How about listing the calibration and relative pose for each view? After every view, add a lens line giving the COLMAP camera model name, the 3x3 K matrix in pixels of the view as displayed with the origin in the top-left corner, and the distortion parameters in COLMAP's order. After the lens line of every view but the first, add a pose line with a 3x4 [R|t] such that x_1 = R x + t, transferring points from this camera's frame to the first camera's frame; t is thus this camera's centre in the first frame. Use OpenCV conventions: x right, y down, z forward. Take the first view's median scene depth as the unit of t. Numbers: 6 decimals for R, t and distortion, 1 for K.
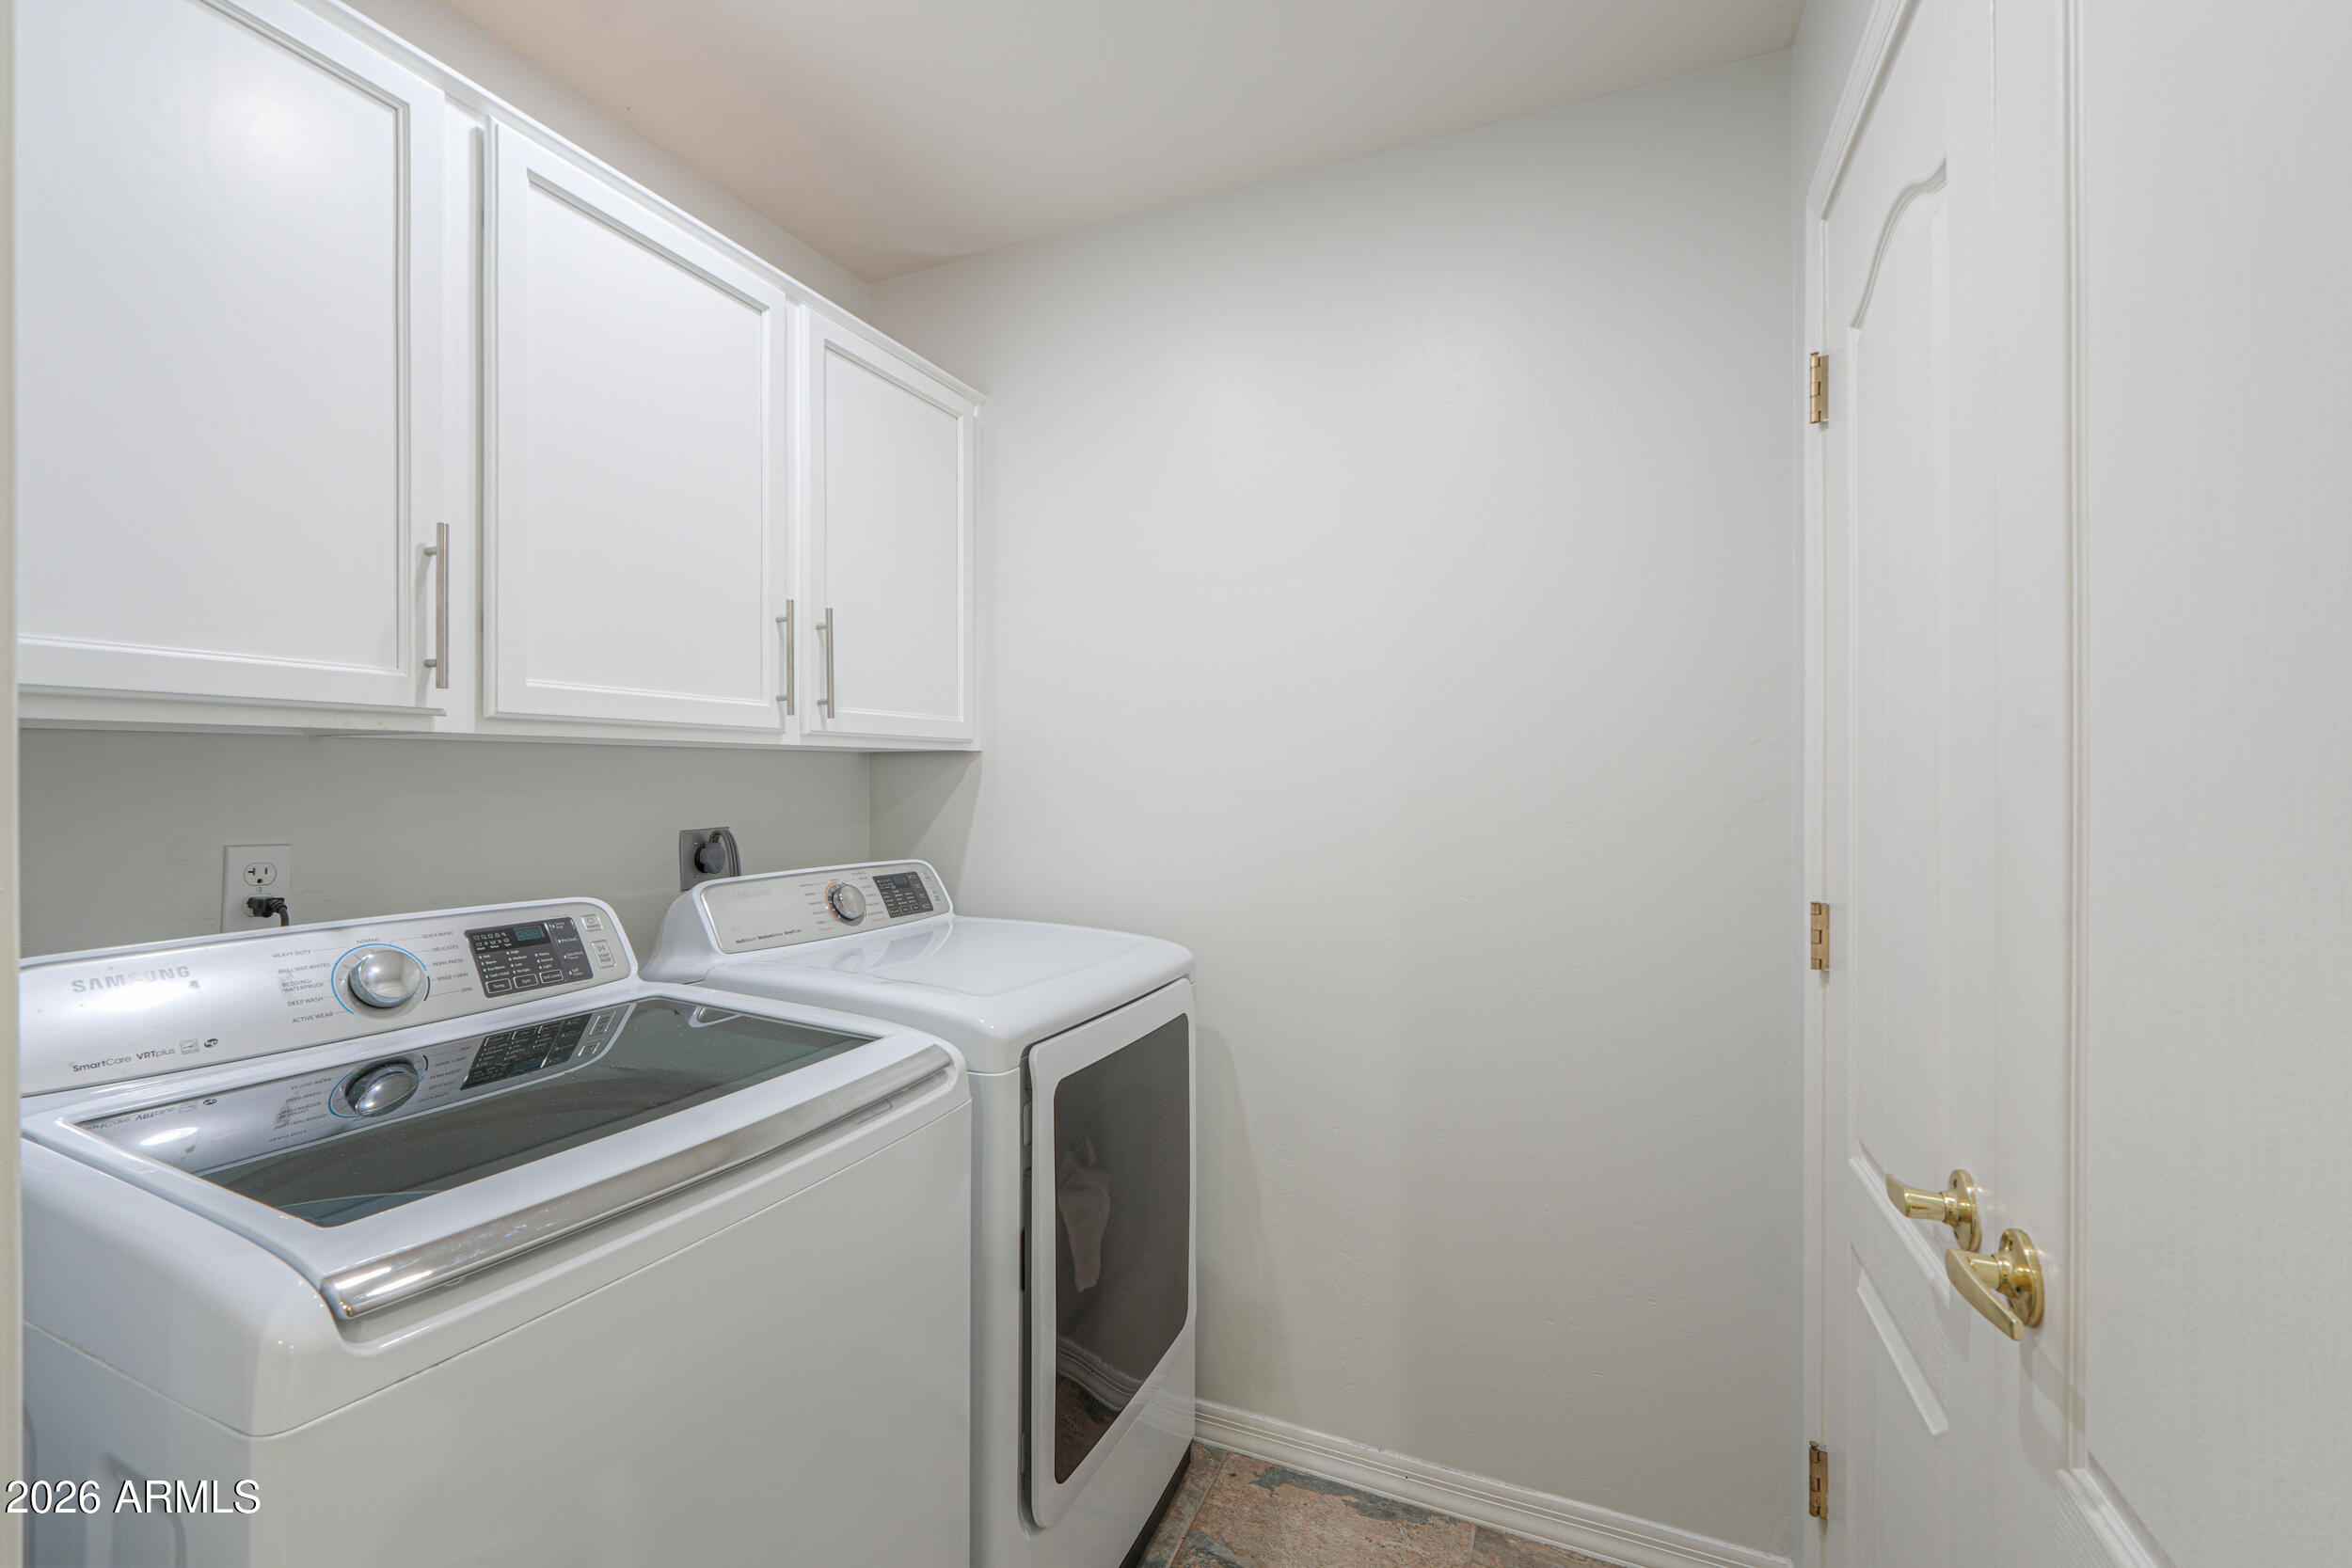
lens RADIAL K [[990.8, 0, 1174.7], [0, 990.8, 781.5], [0, 0, 1]] dist [-0.003903, -0.000808]
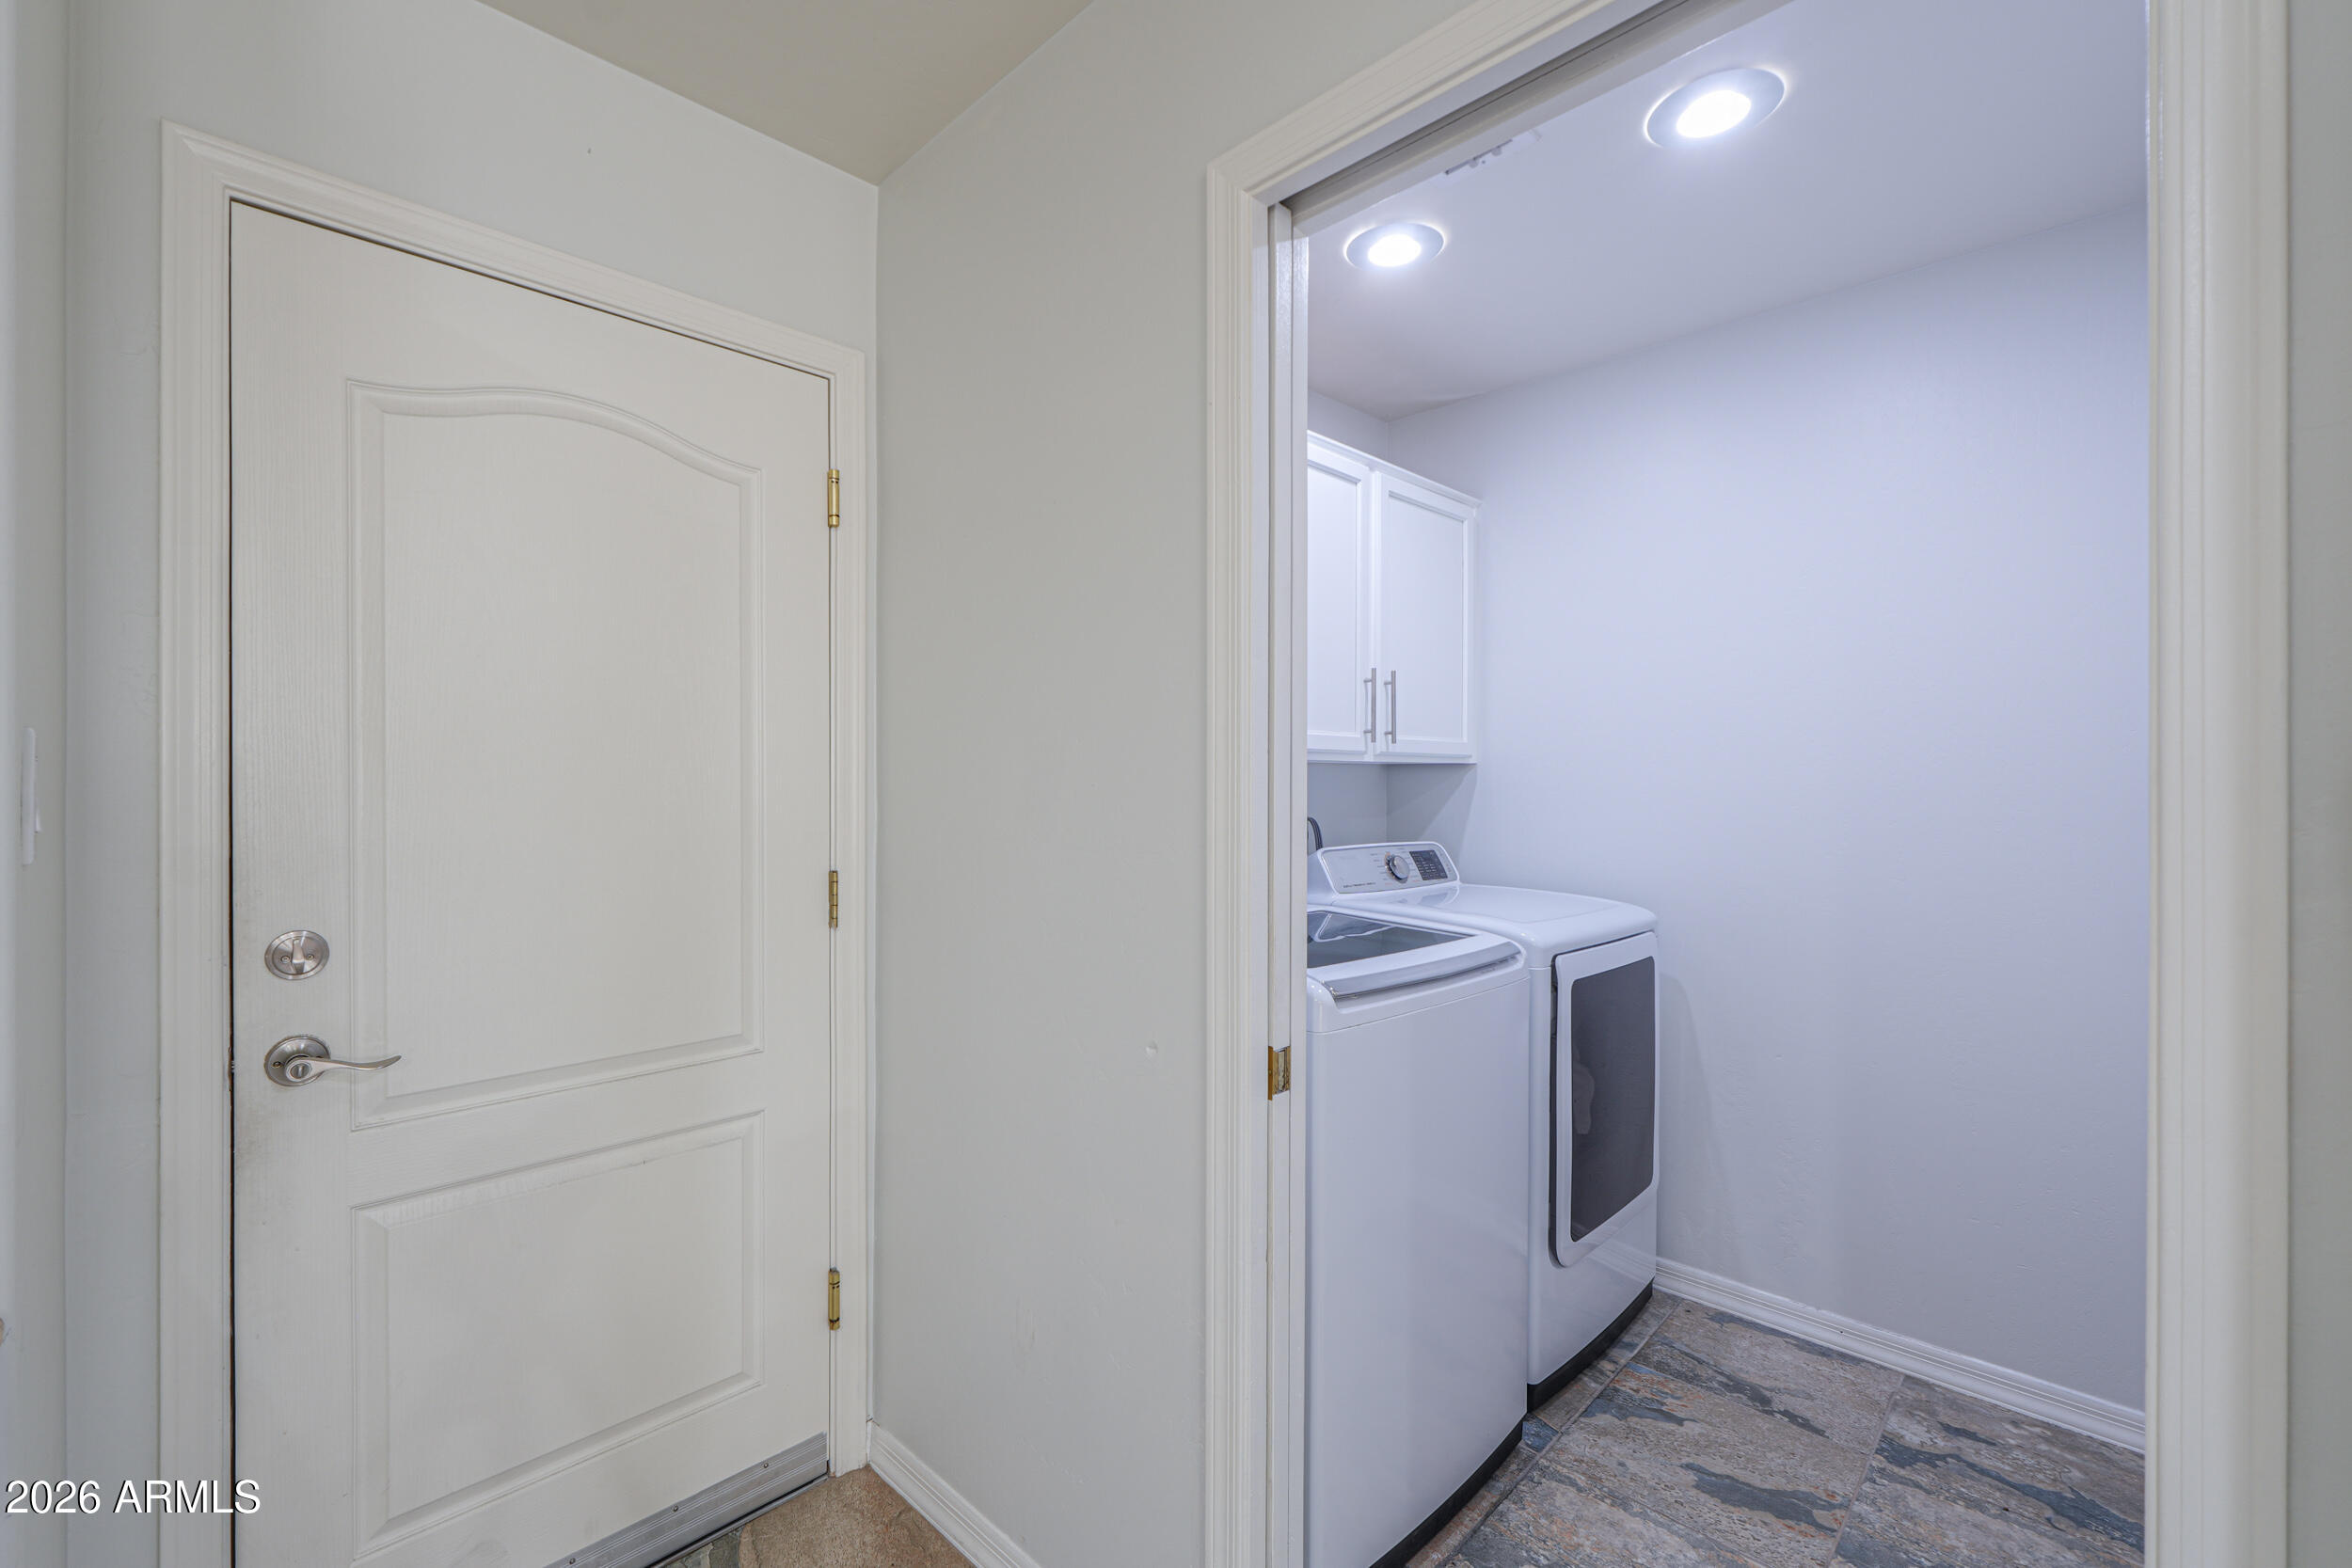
lens RADIAL K [[990.8, 0, 1179.1], [0, 990.8, 786.2], [0, 0, 1]] dist [-0.003903, -0.000808]
pose [[0.931280, 0.003156, -0.364292, -0.100083], [-0.004546, 0.999985, -0.002957, 0.007224], [0.364277, 0.004410, 0.931280, -0.505640]]
